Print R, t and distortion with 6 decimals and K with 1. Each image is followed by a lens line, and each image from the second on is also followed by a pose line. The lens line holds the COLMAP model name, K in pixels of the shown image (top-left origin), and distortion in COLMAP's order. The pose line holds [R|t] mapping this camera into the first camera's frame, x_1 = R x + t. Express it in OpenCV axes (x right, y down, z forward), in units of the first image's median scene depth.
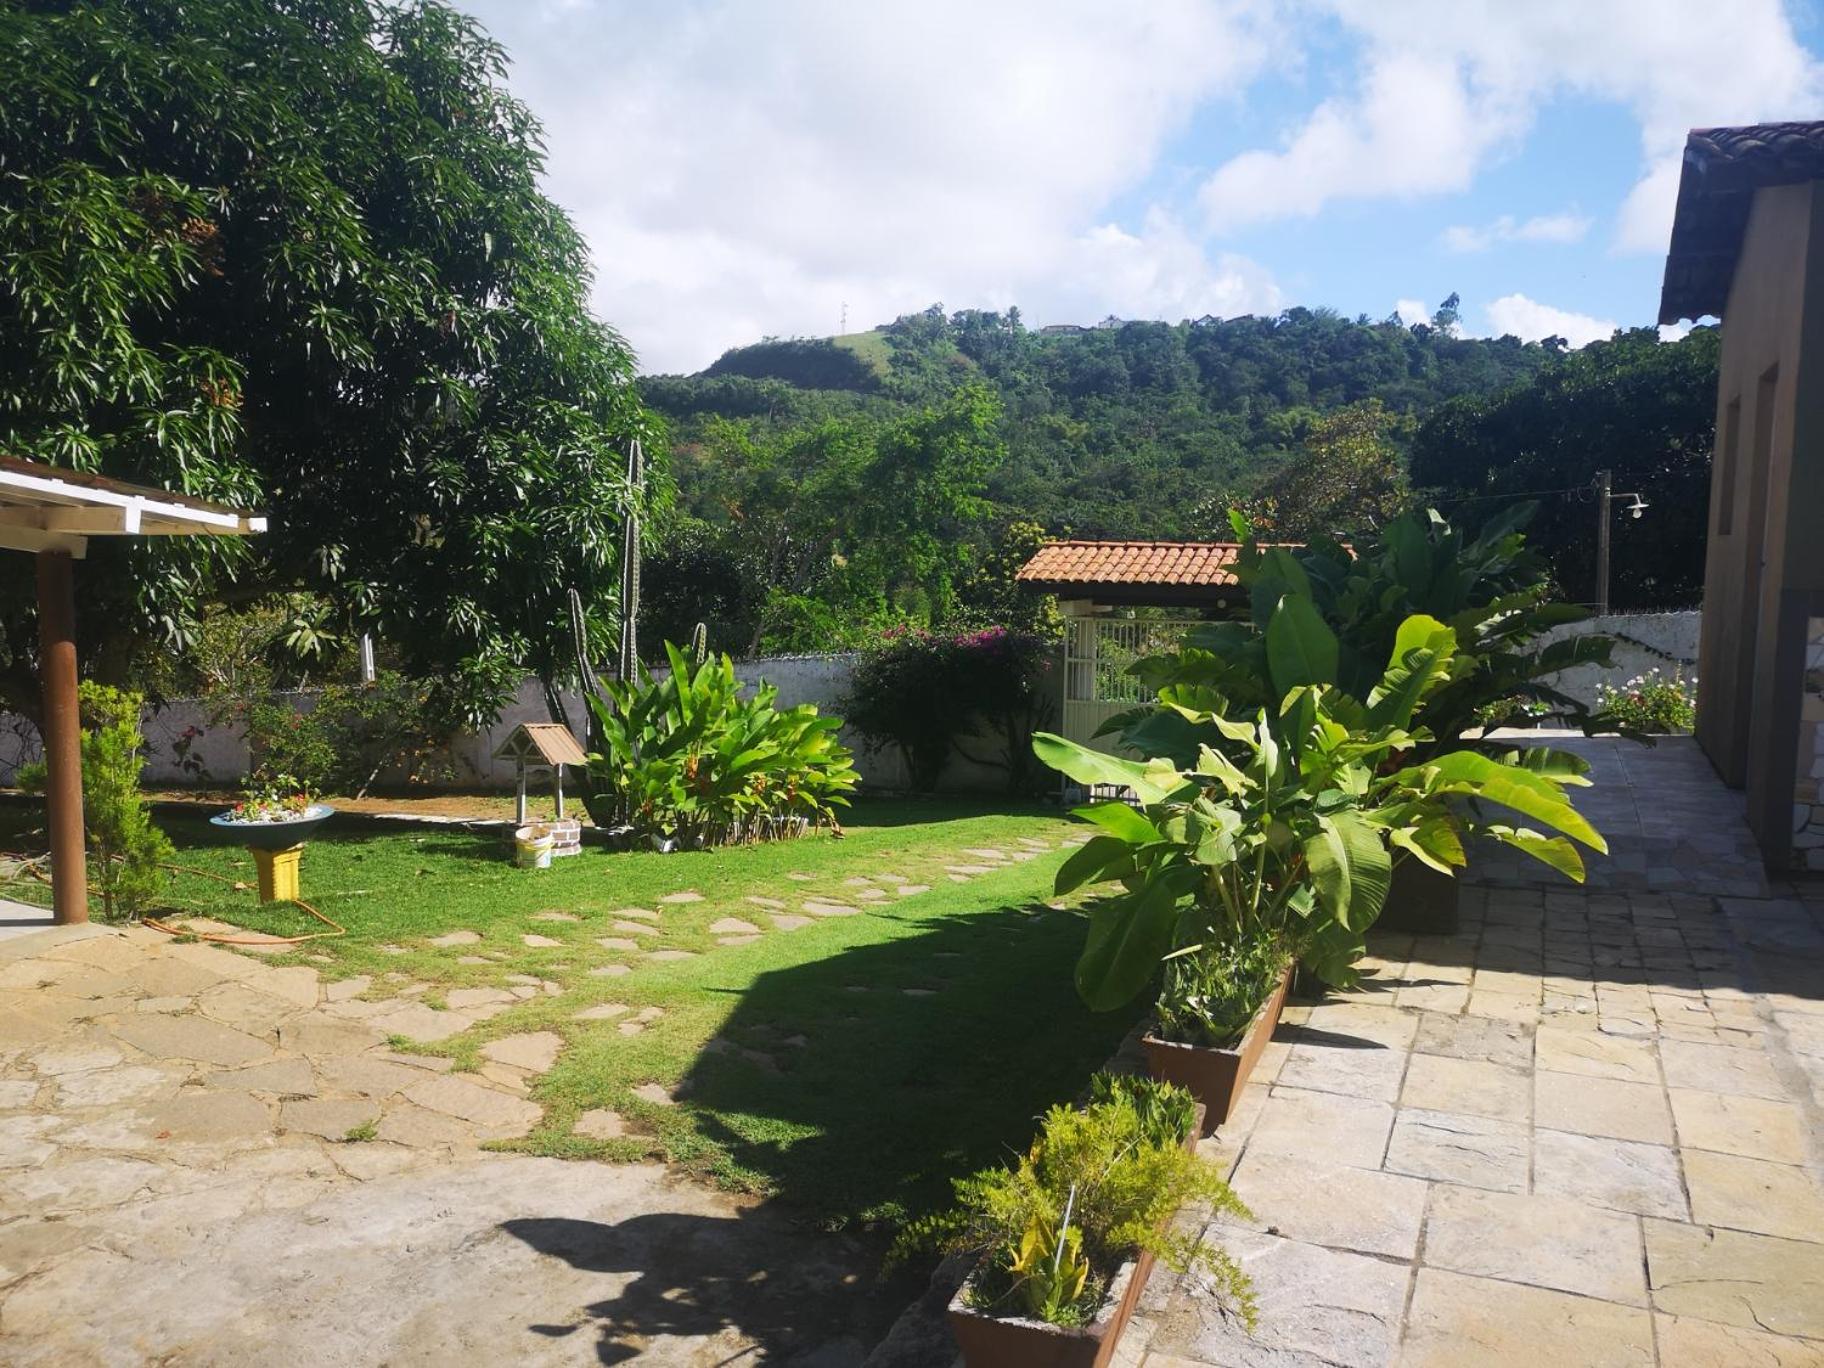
lens RADIAL K [[1393.3, 0, 912.0], [0, 1393.3, 684.0], [0, 0, 1]] dist [0.065492, -0.089167]
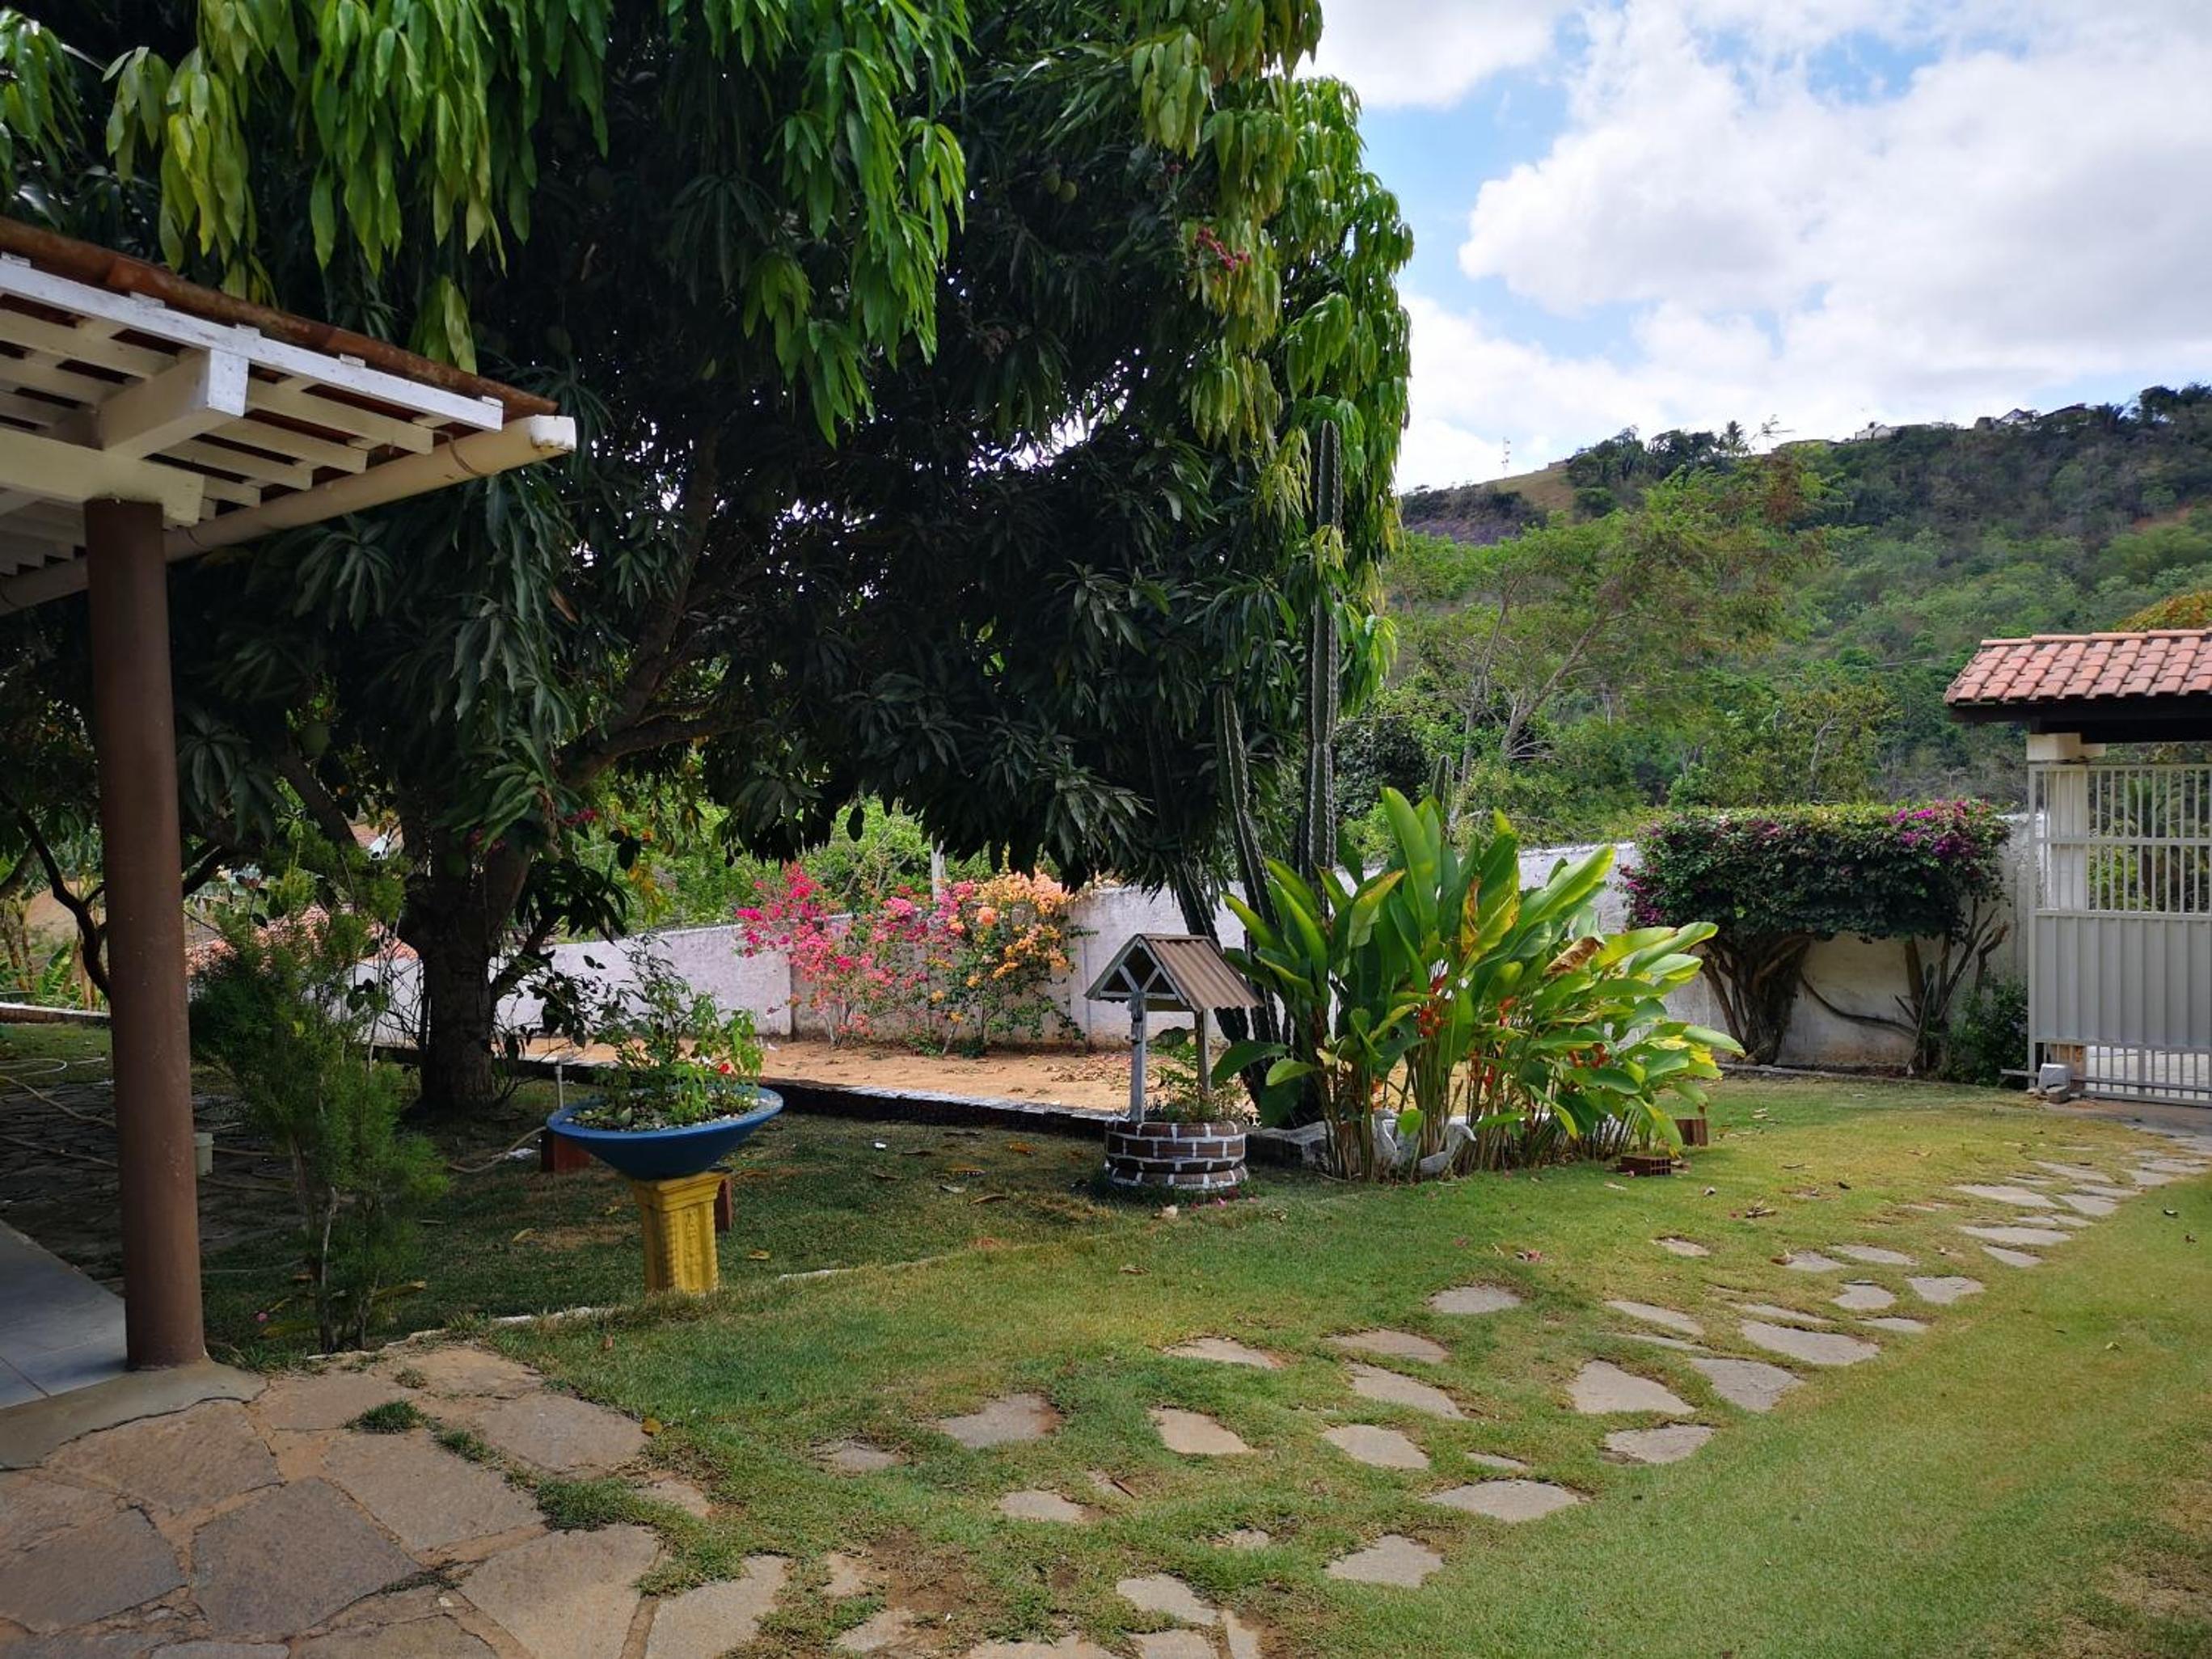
lens RADIAL K [[1579.5, 0, 1106.0], [0, 1579.5, 829.5], [0, 0, 1]] dist [-0.003219, 0.000193]
pose [[0.960746, -0.025070, -0.276293, -0.079381], [0.007984, 0.997995, -0.062790, 0.016815], [0.277314, 0.058120, 0.959020, 0.268727]]
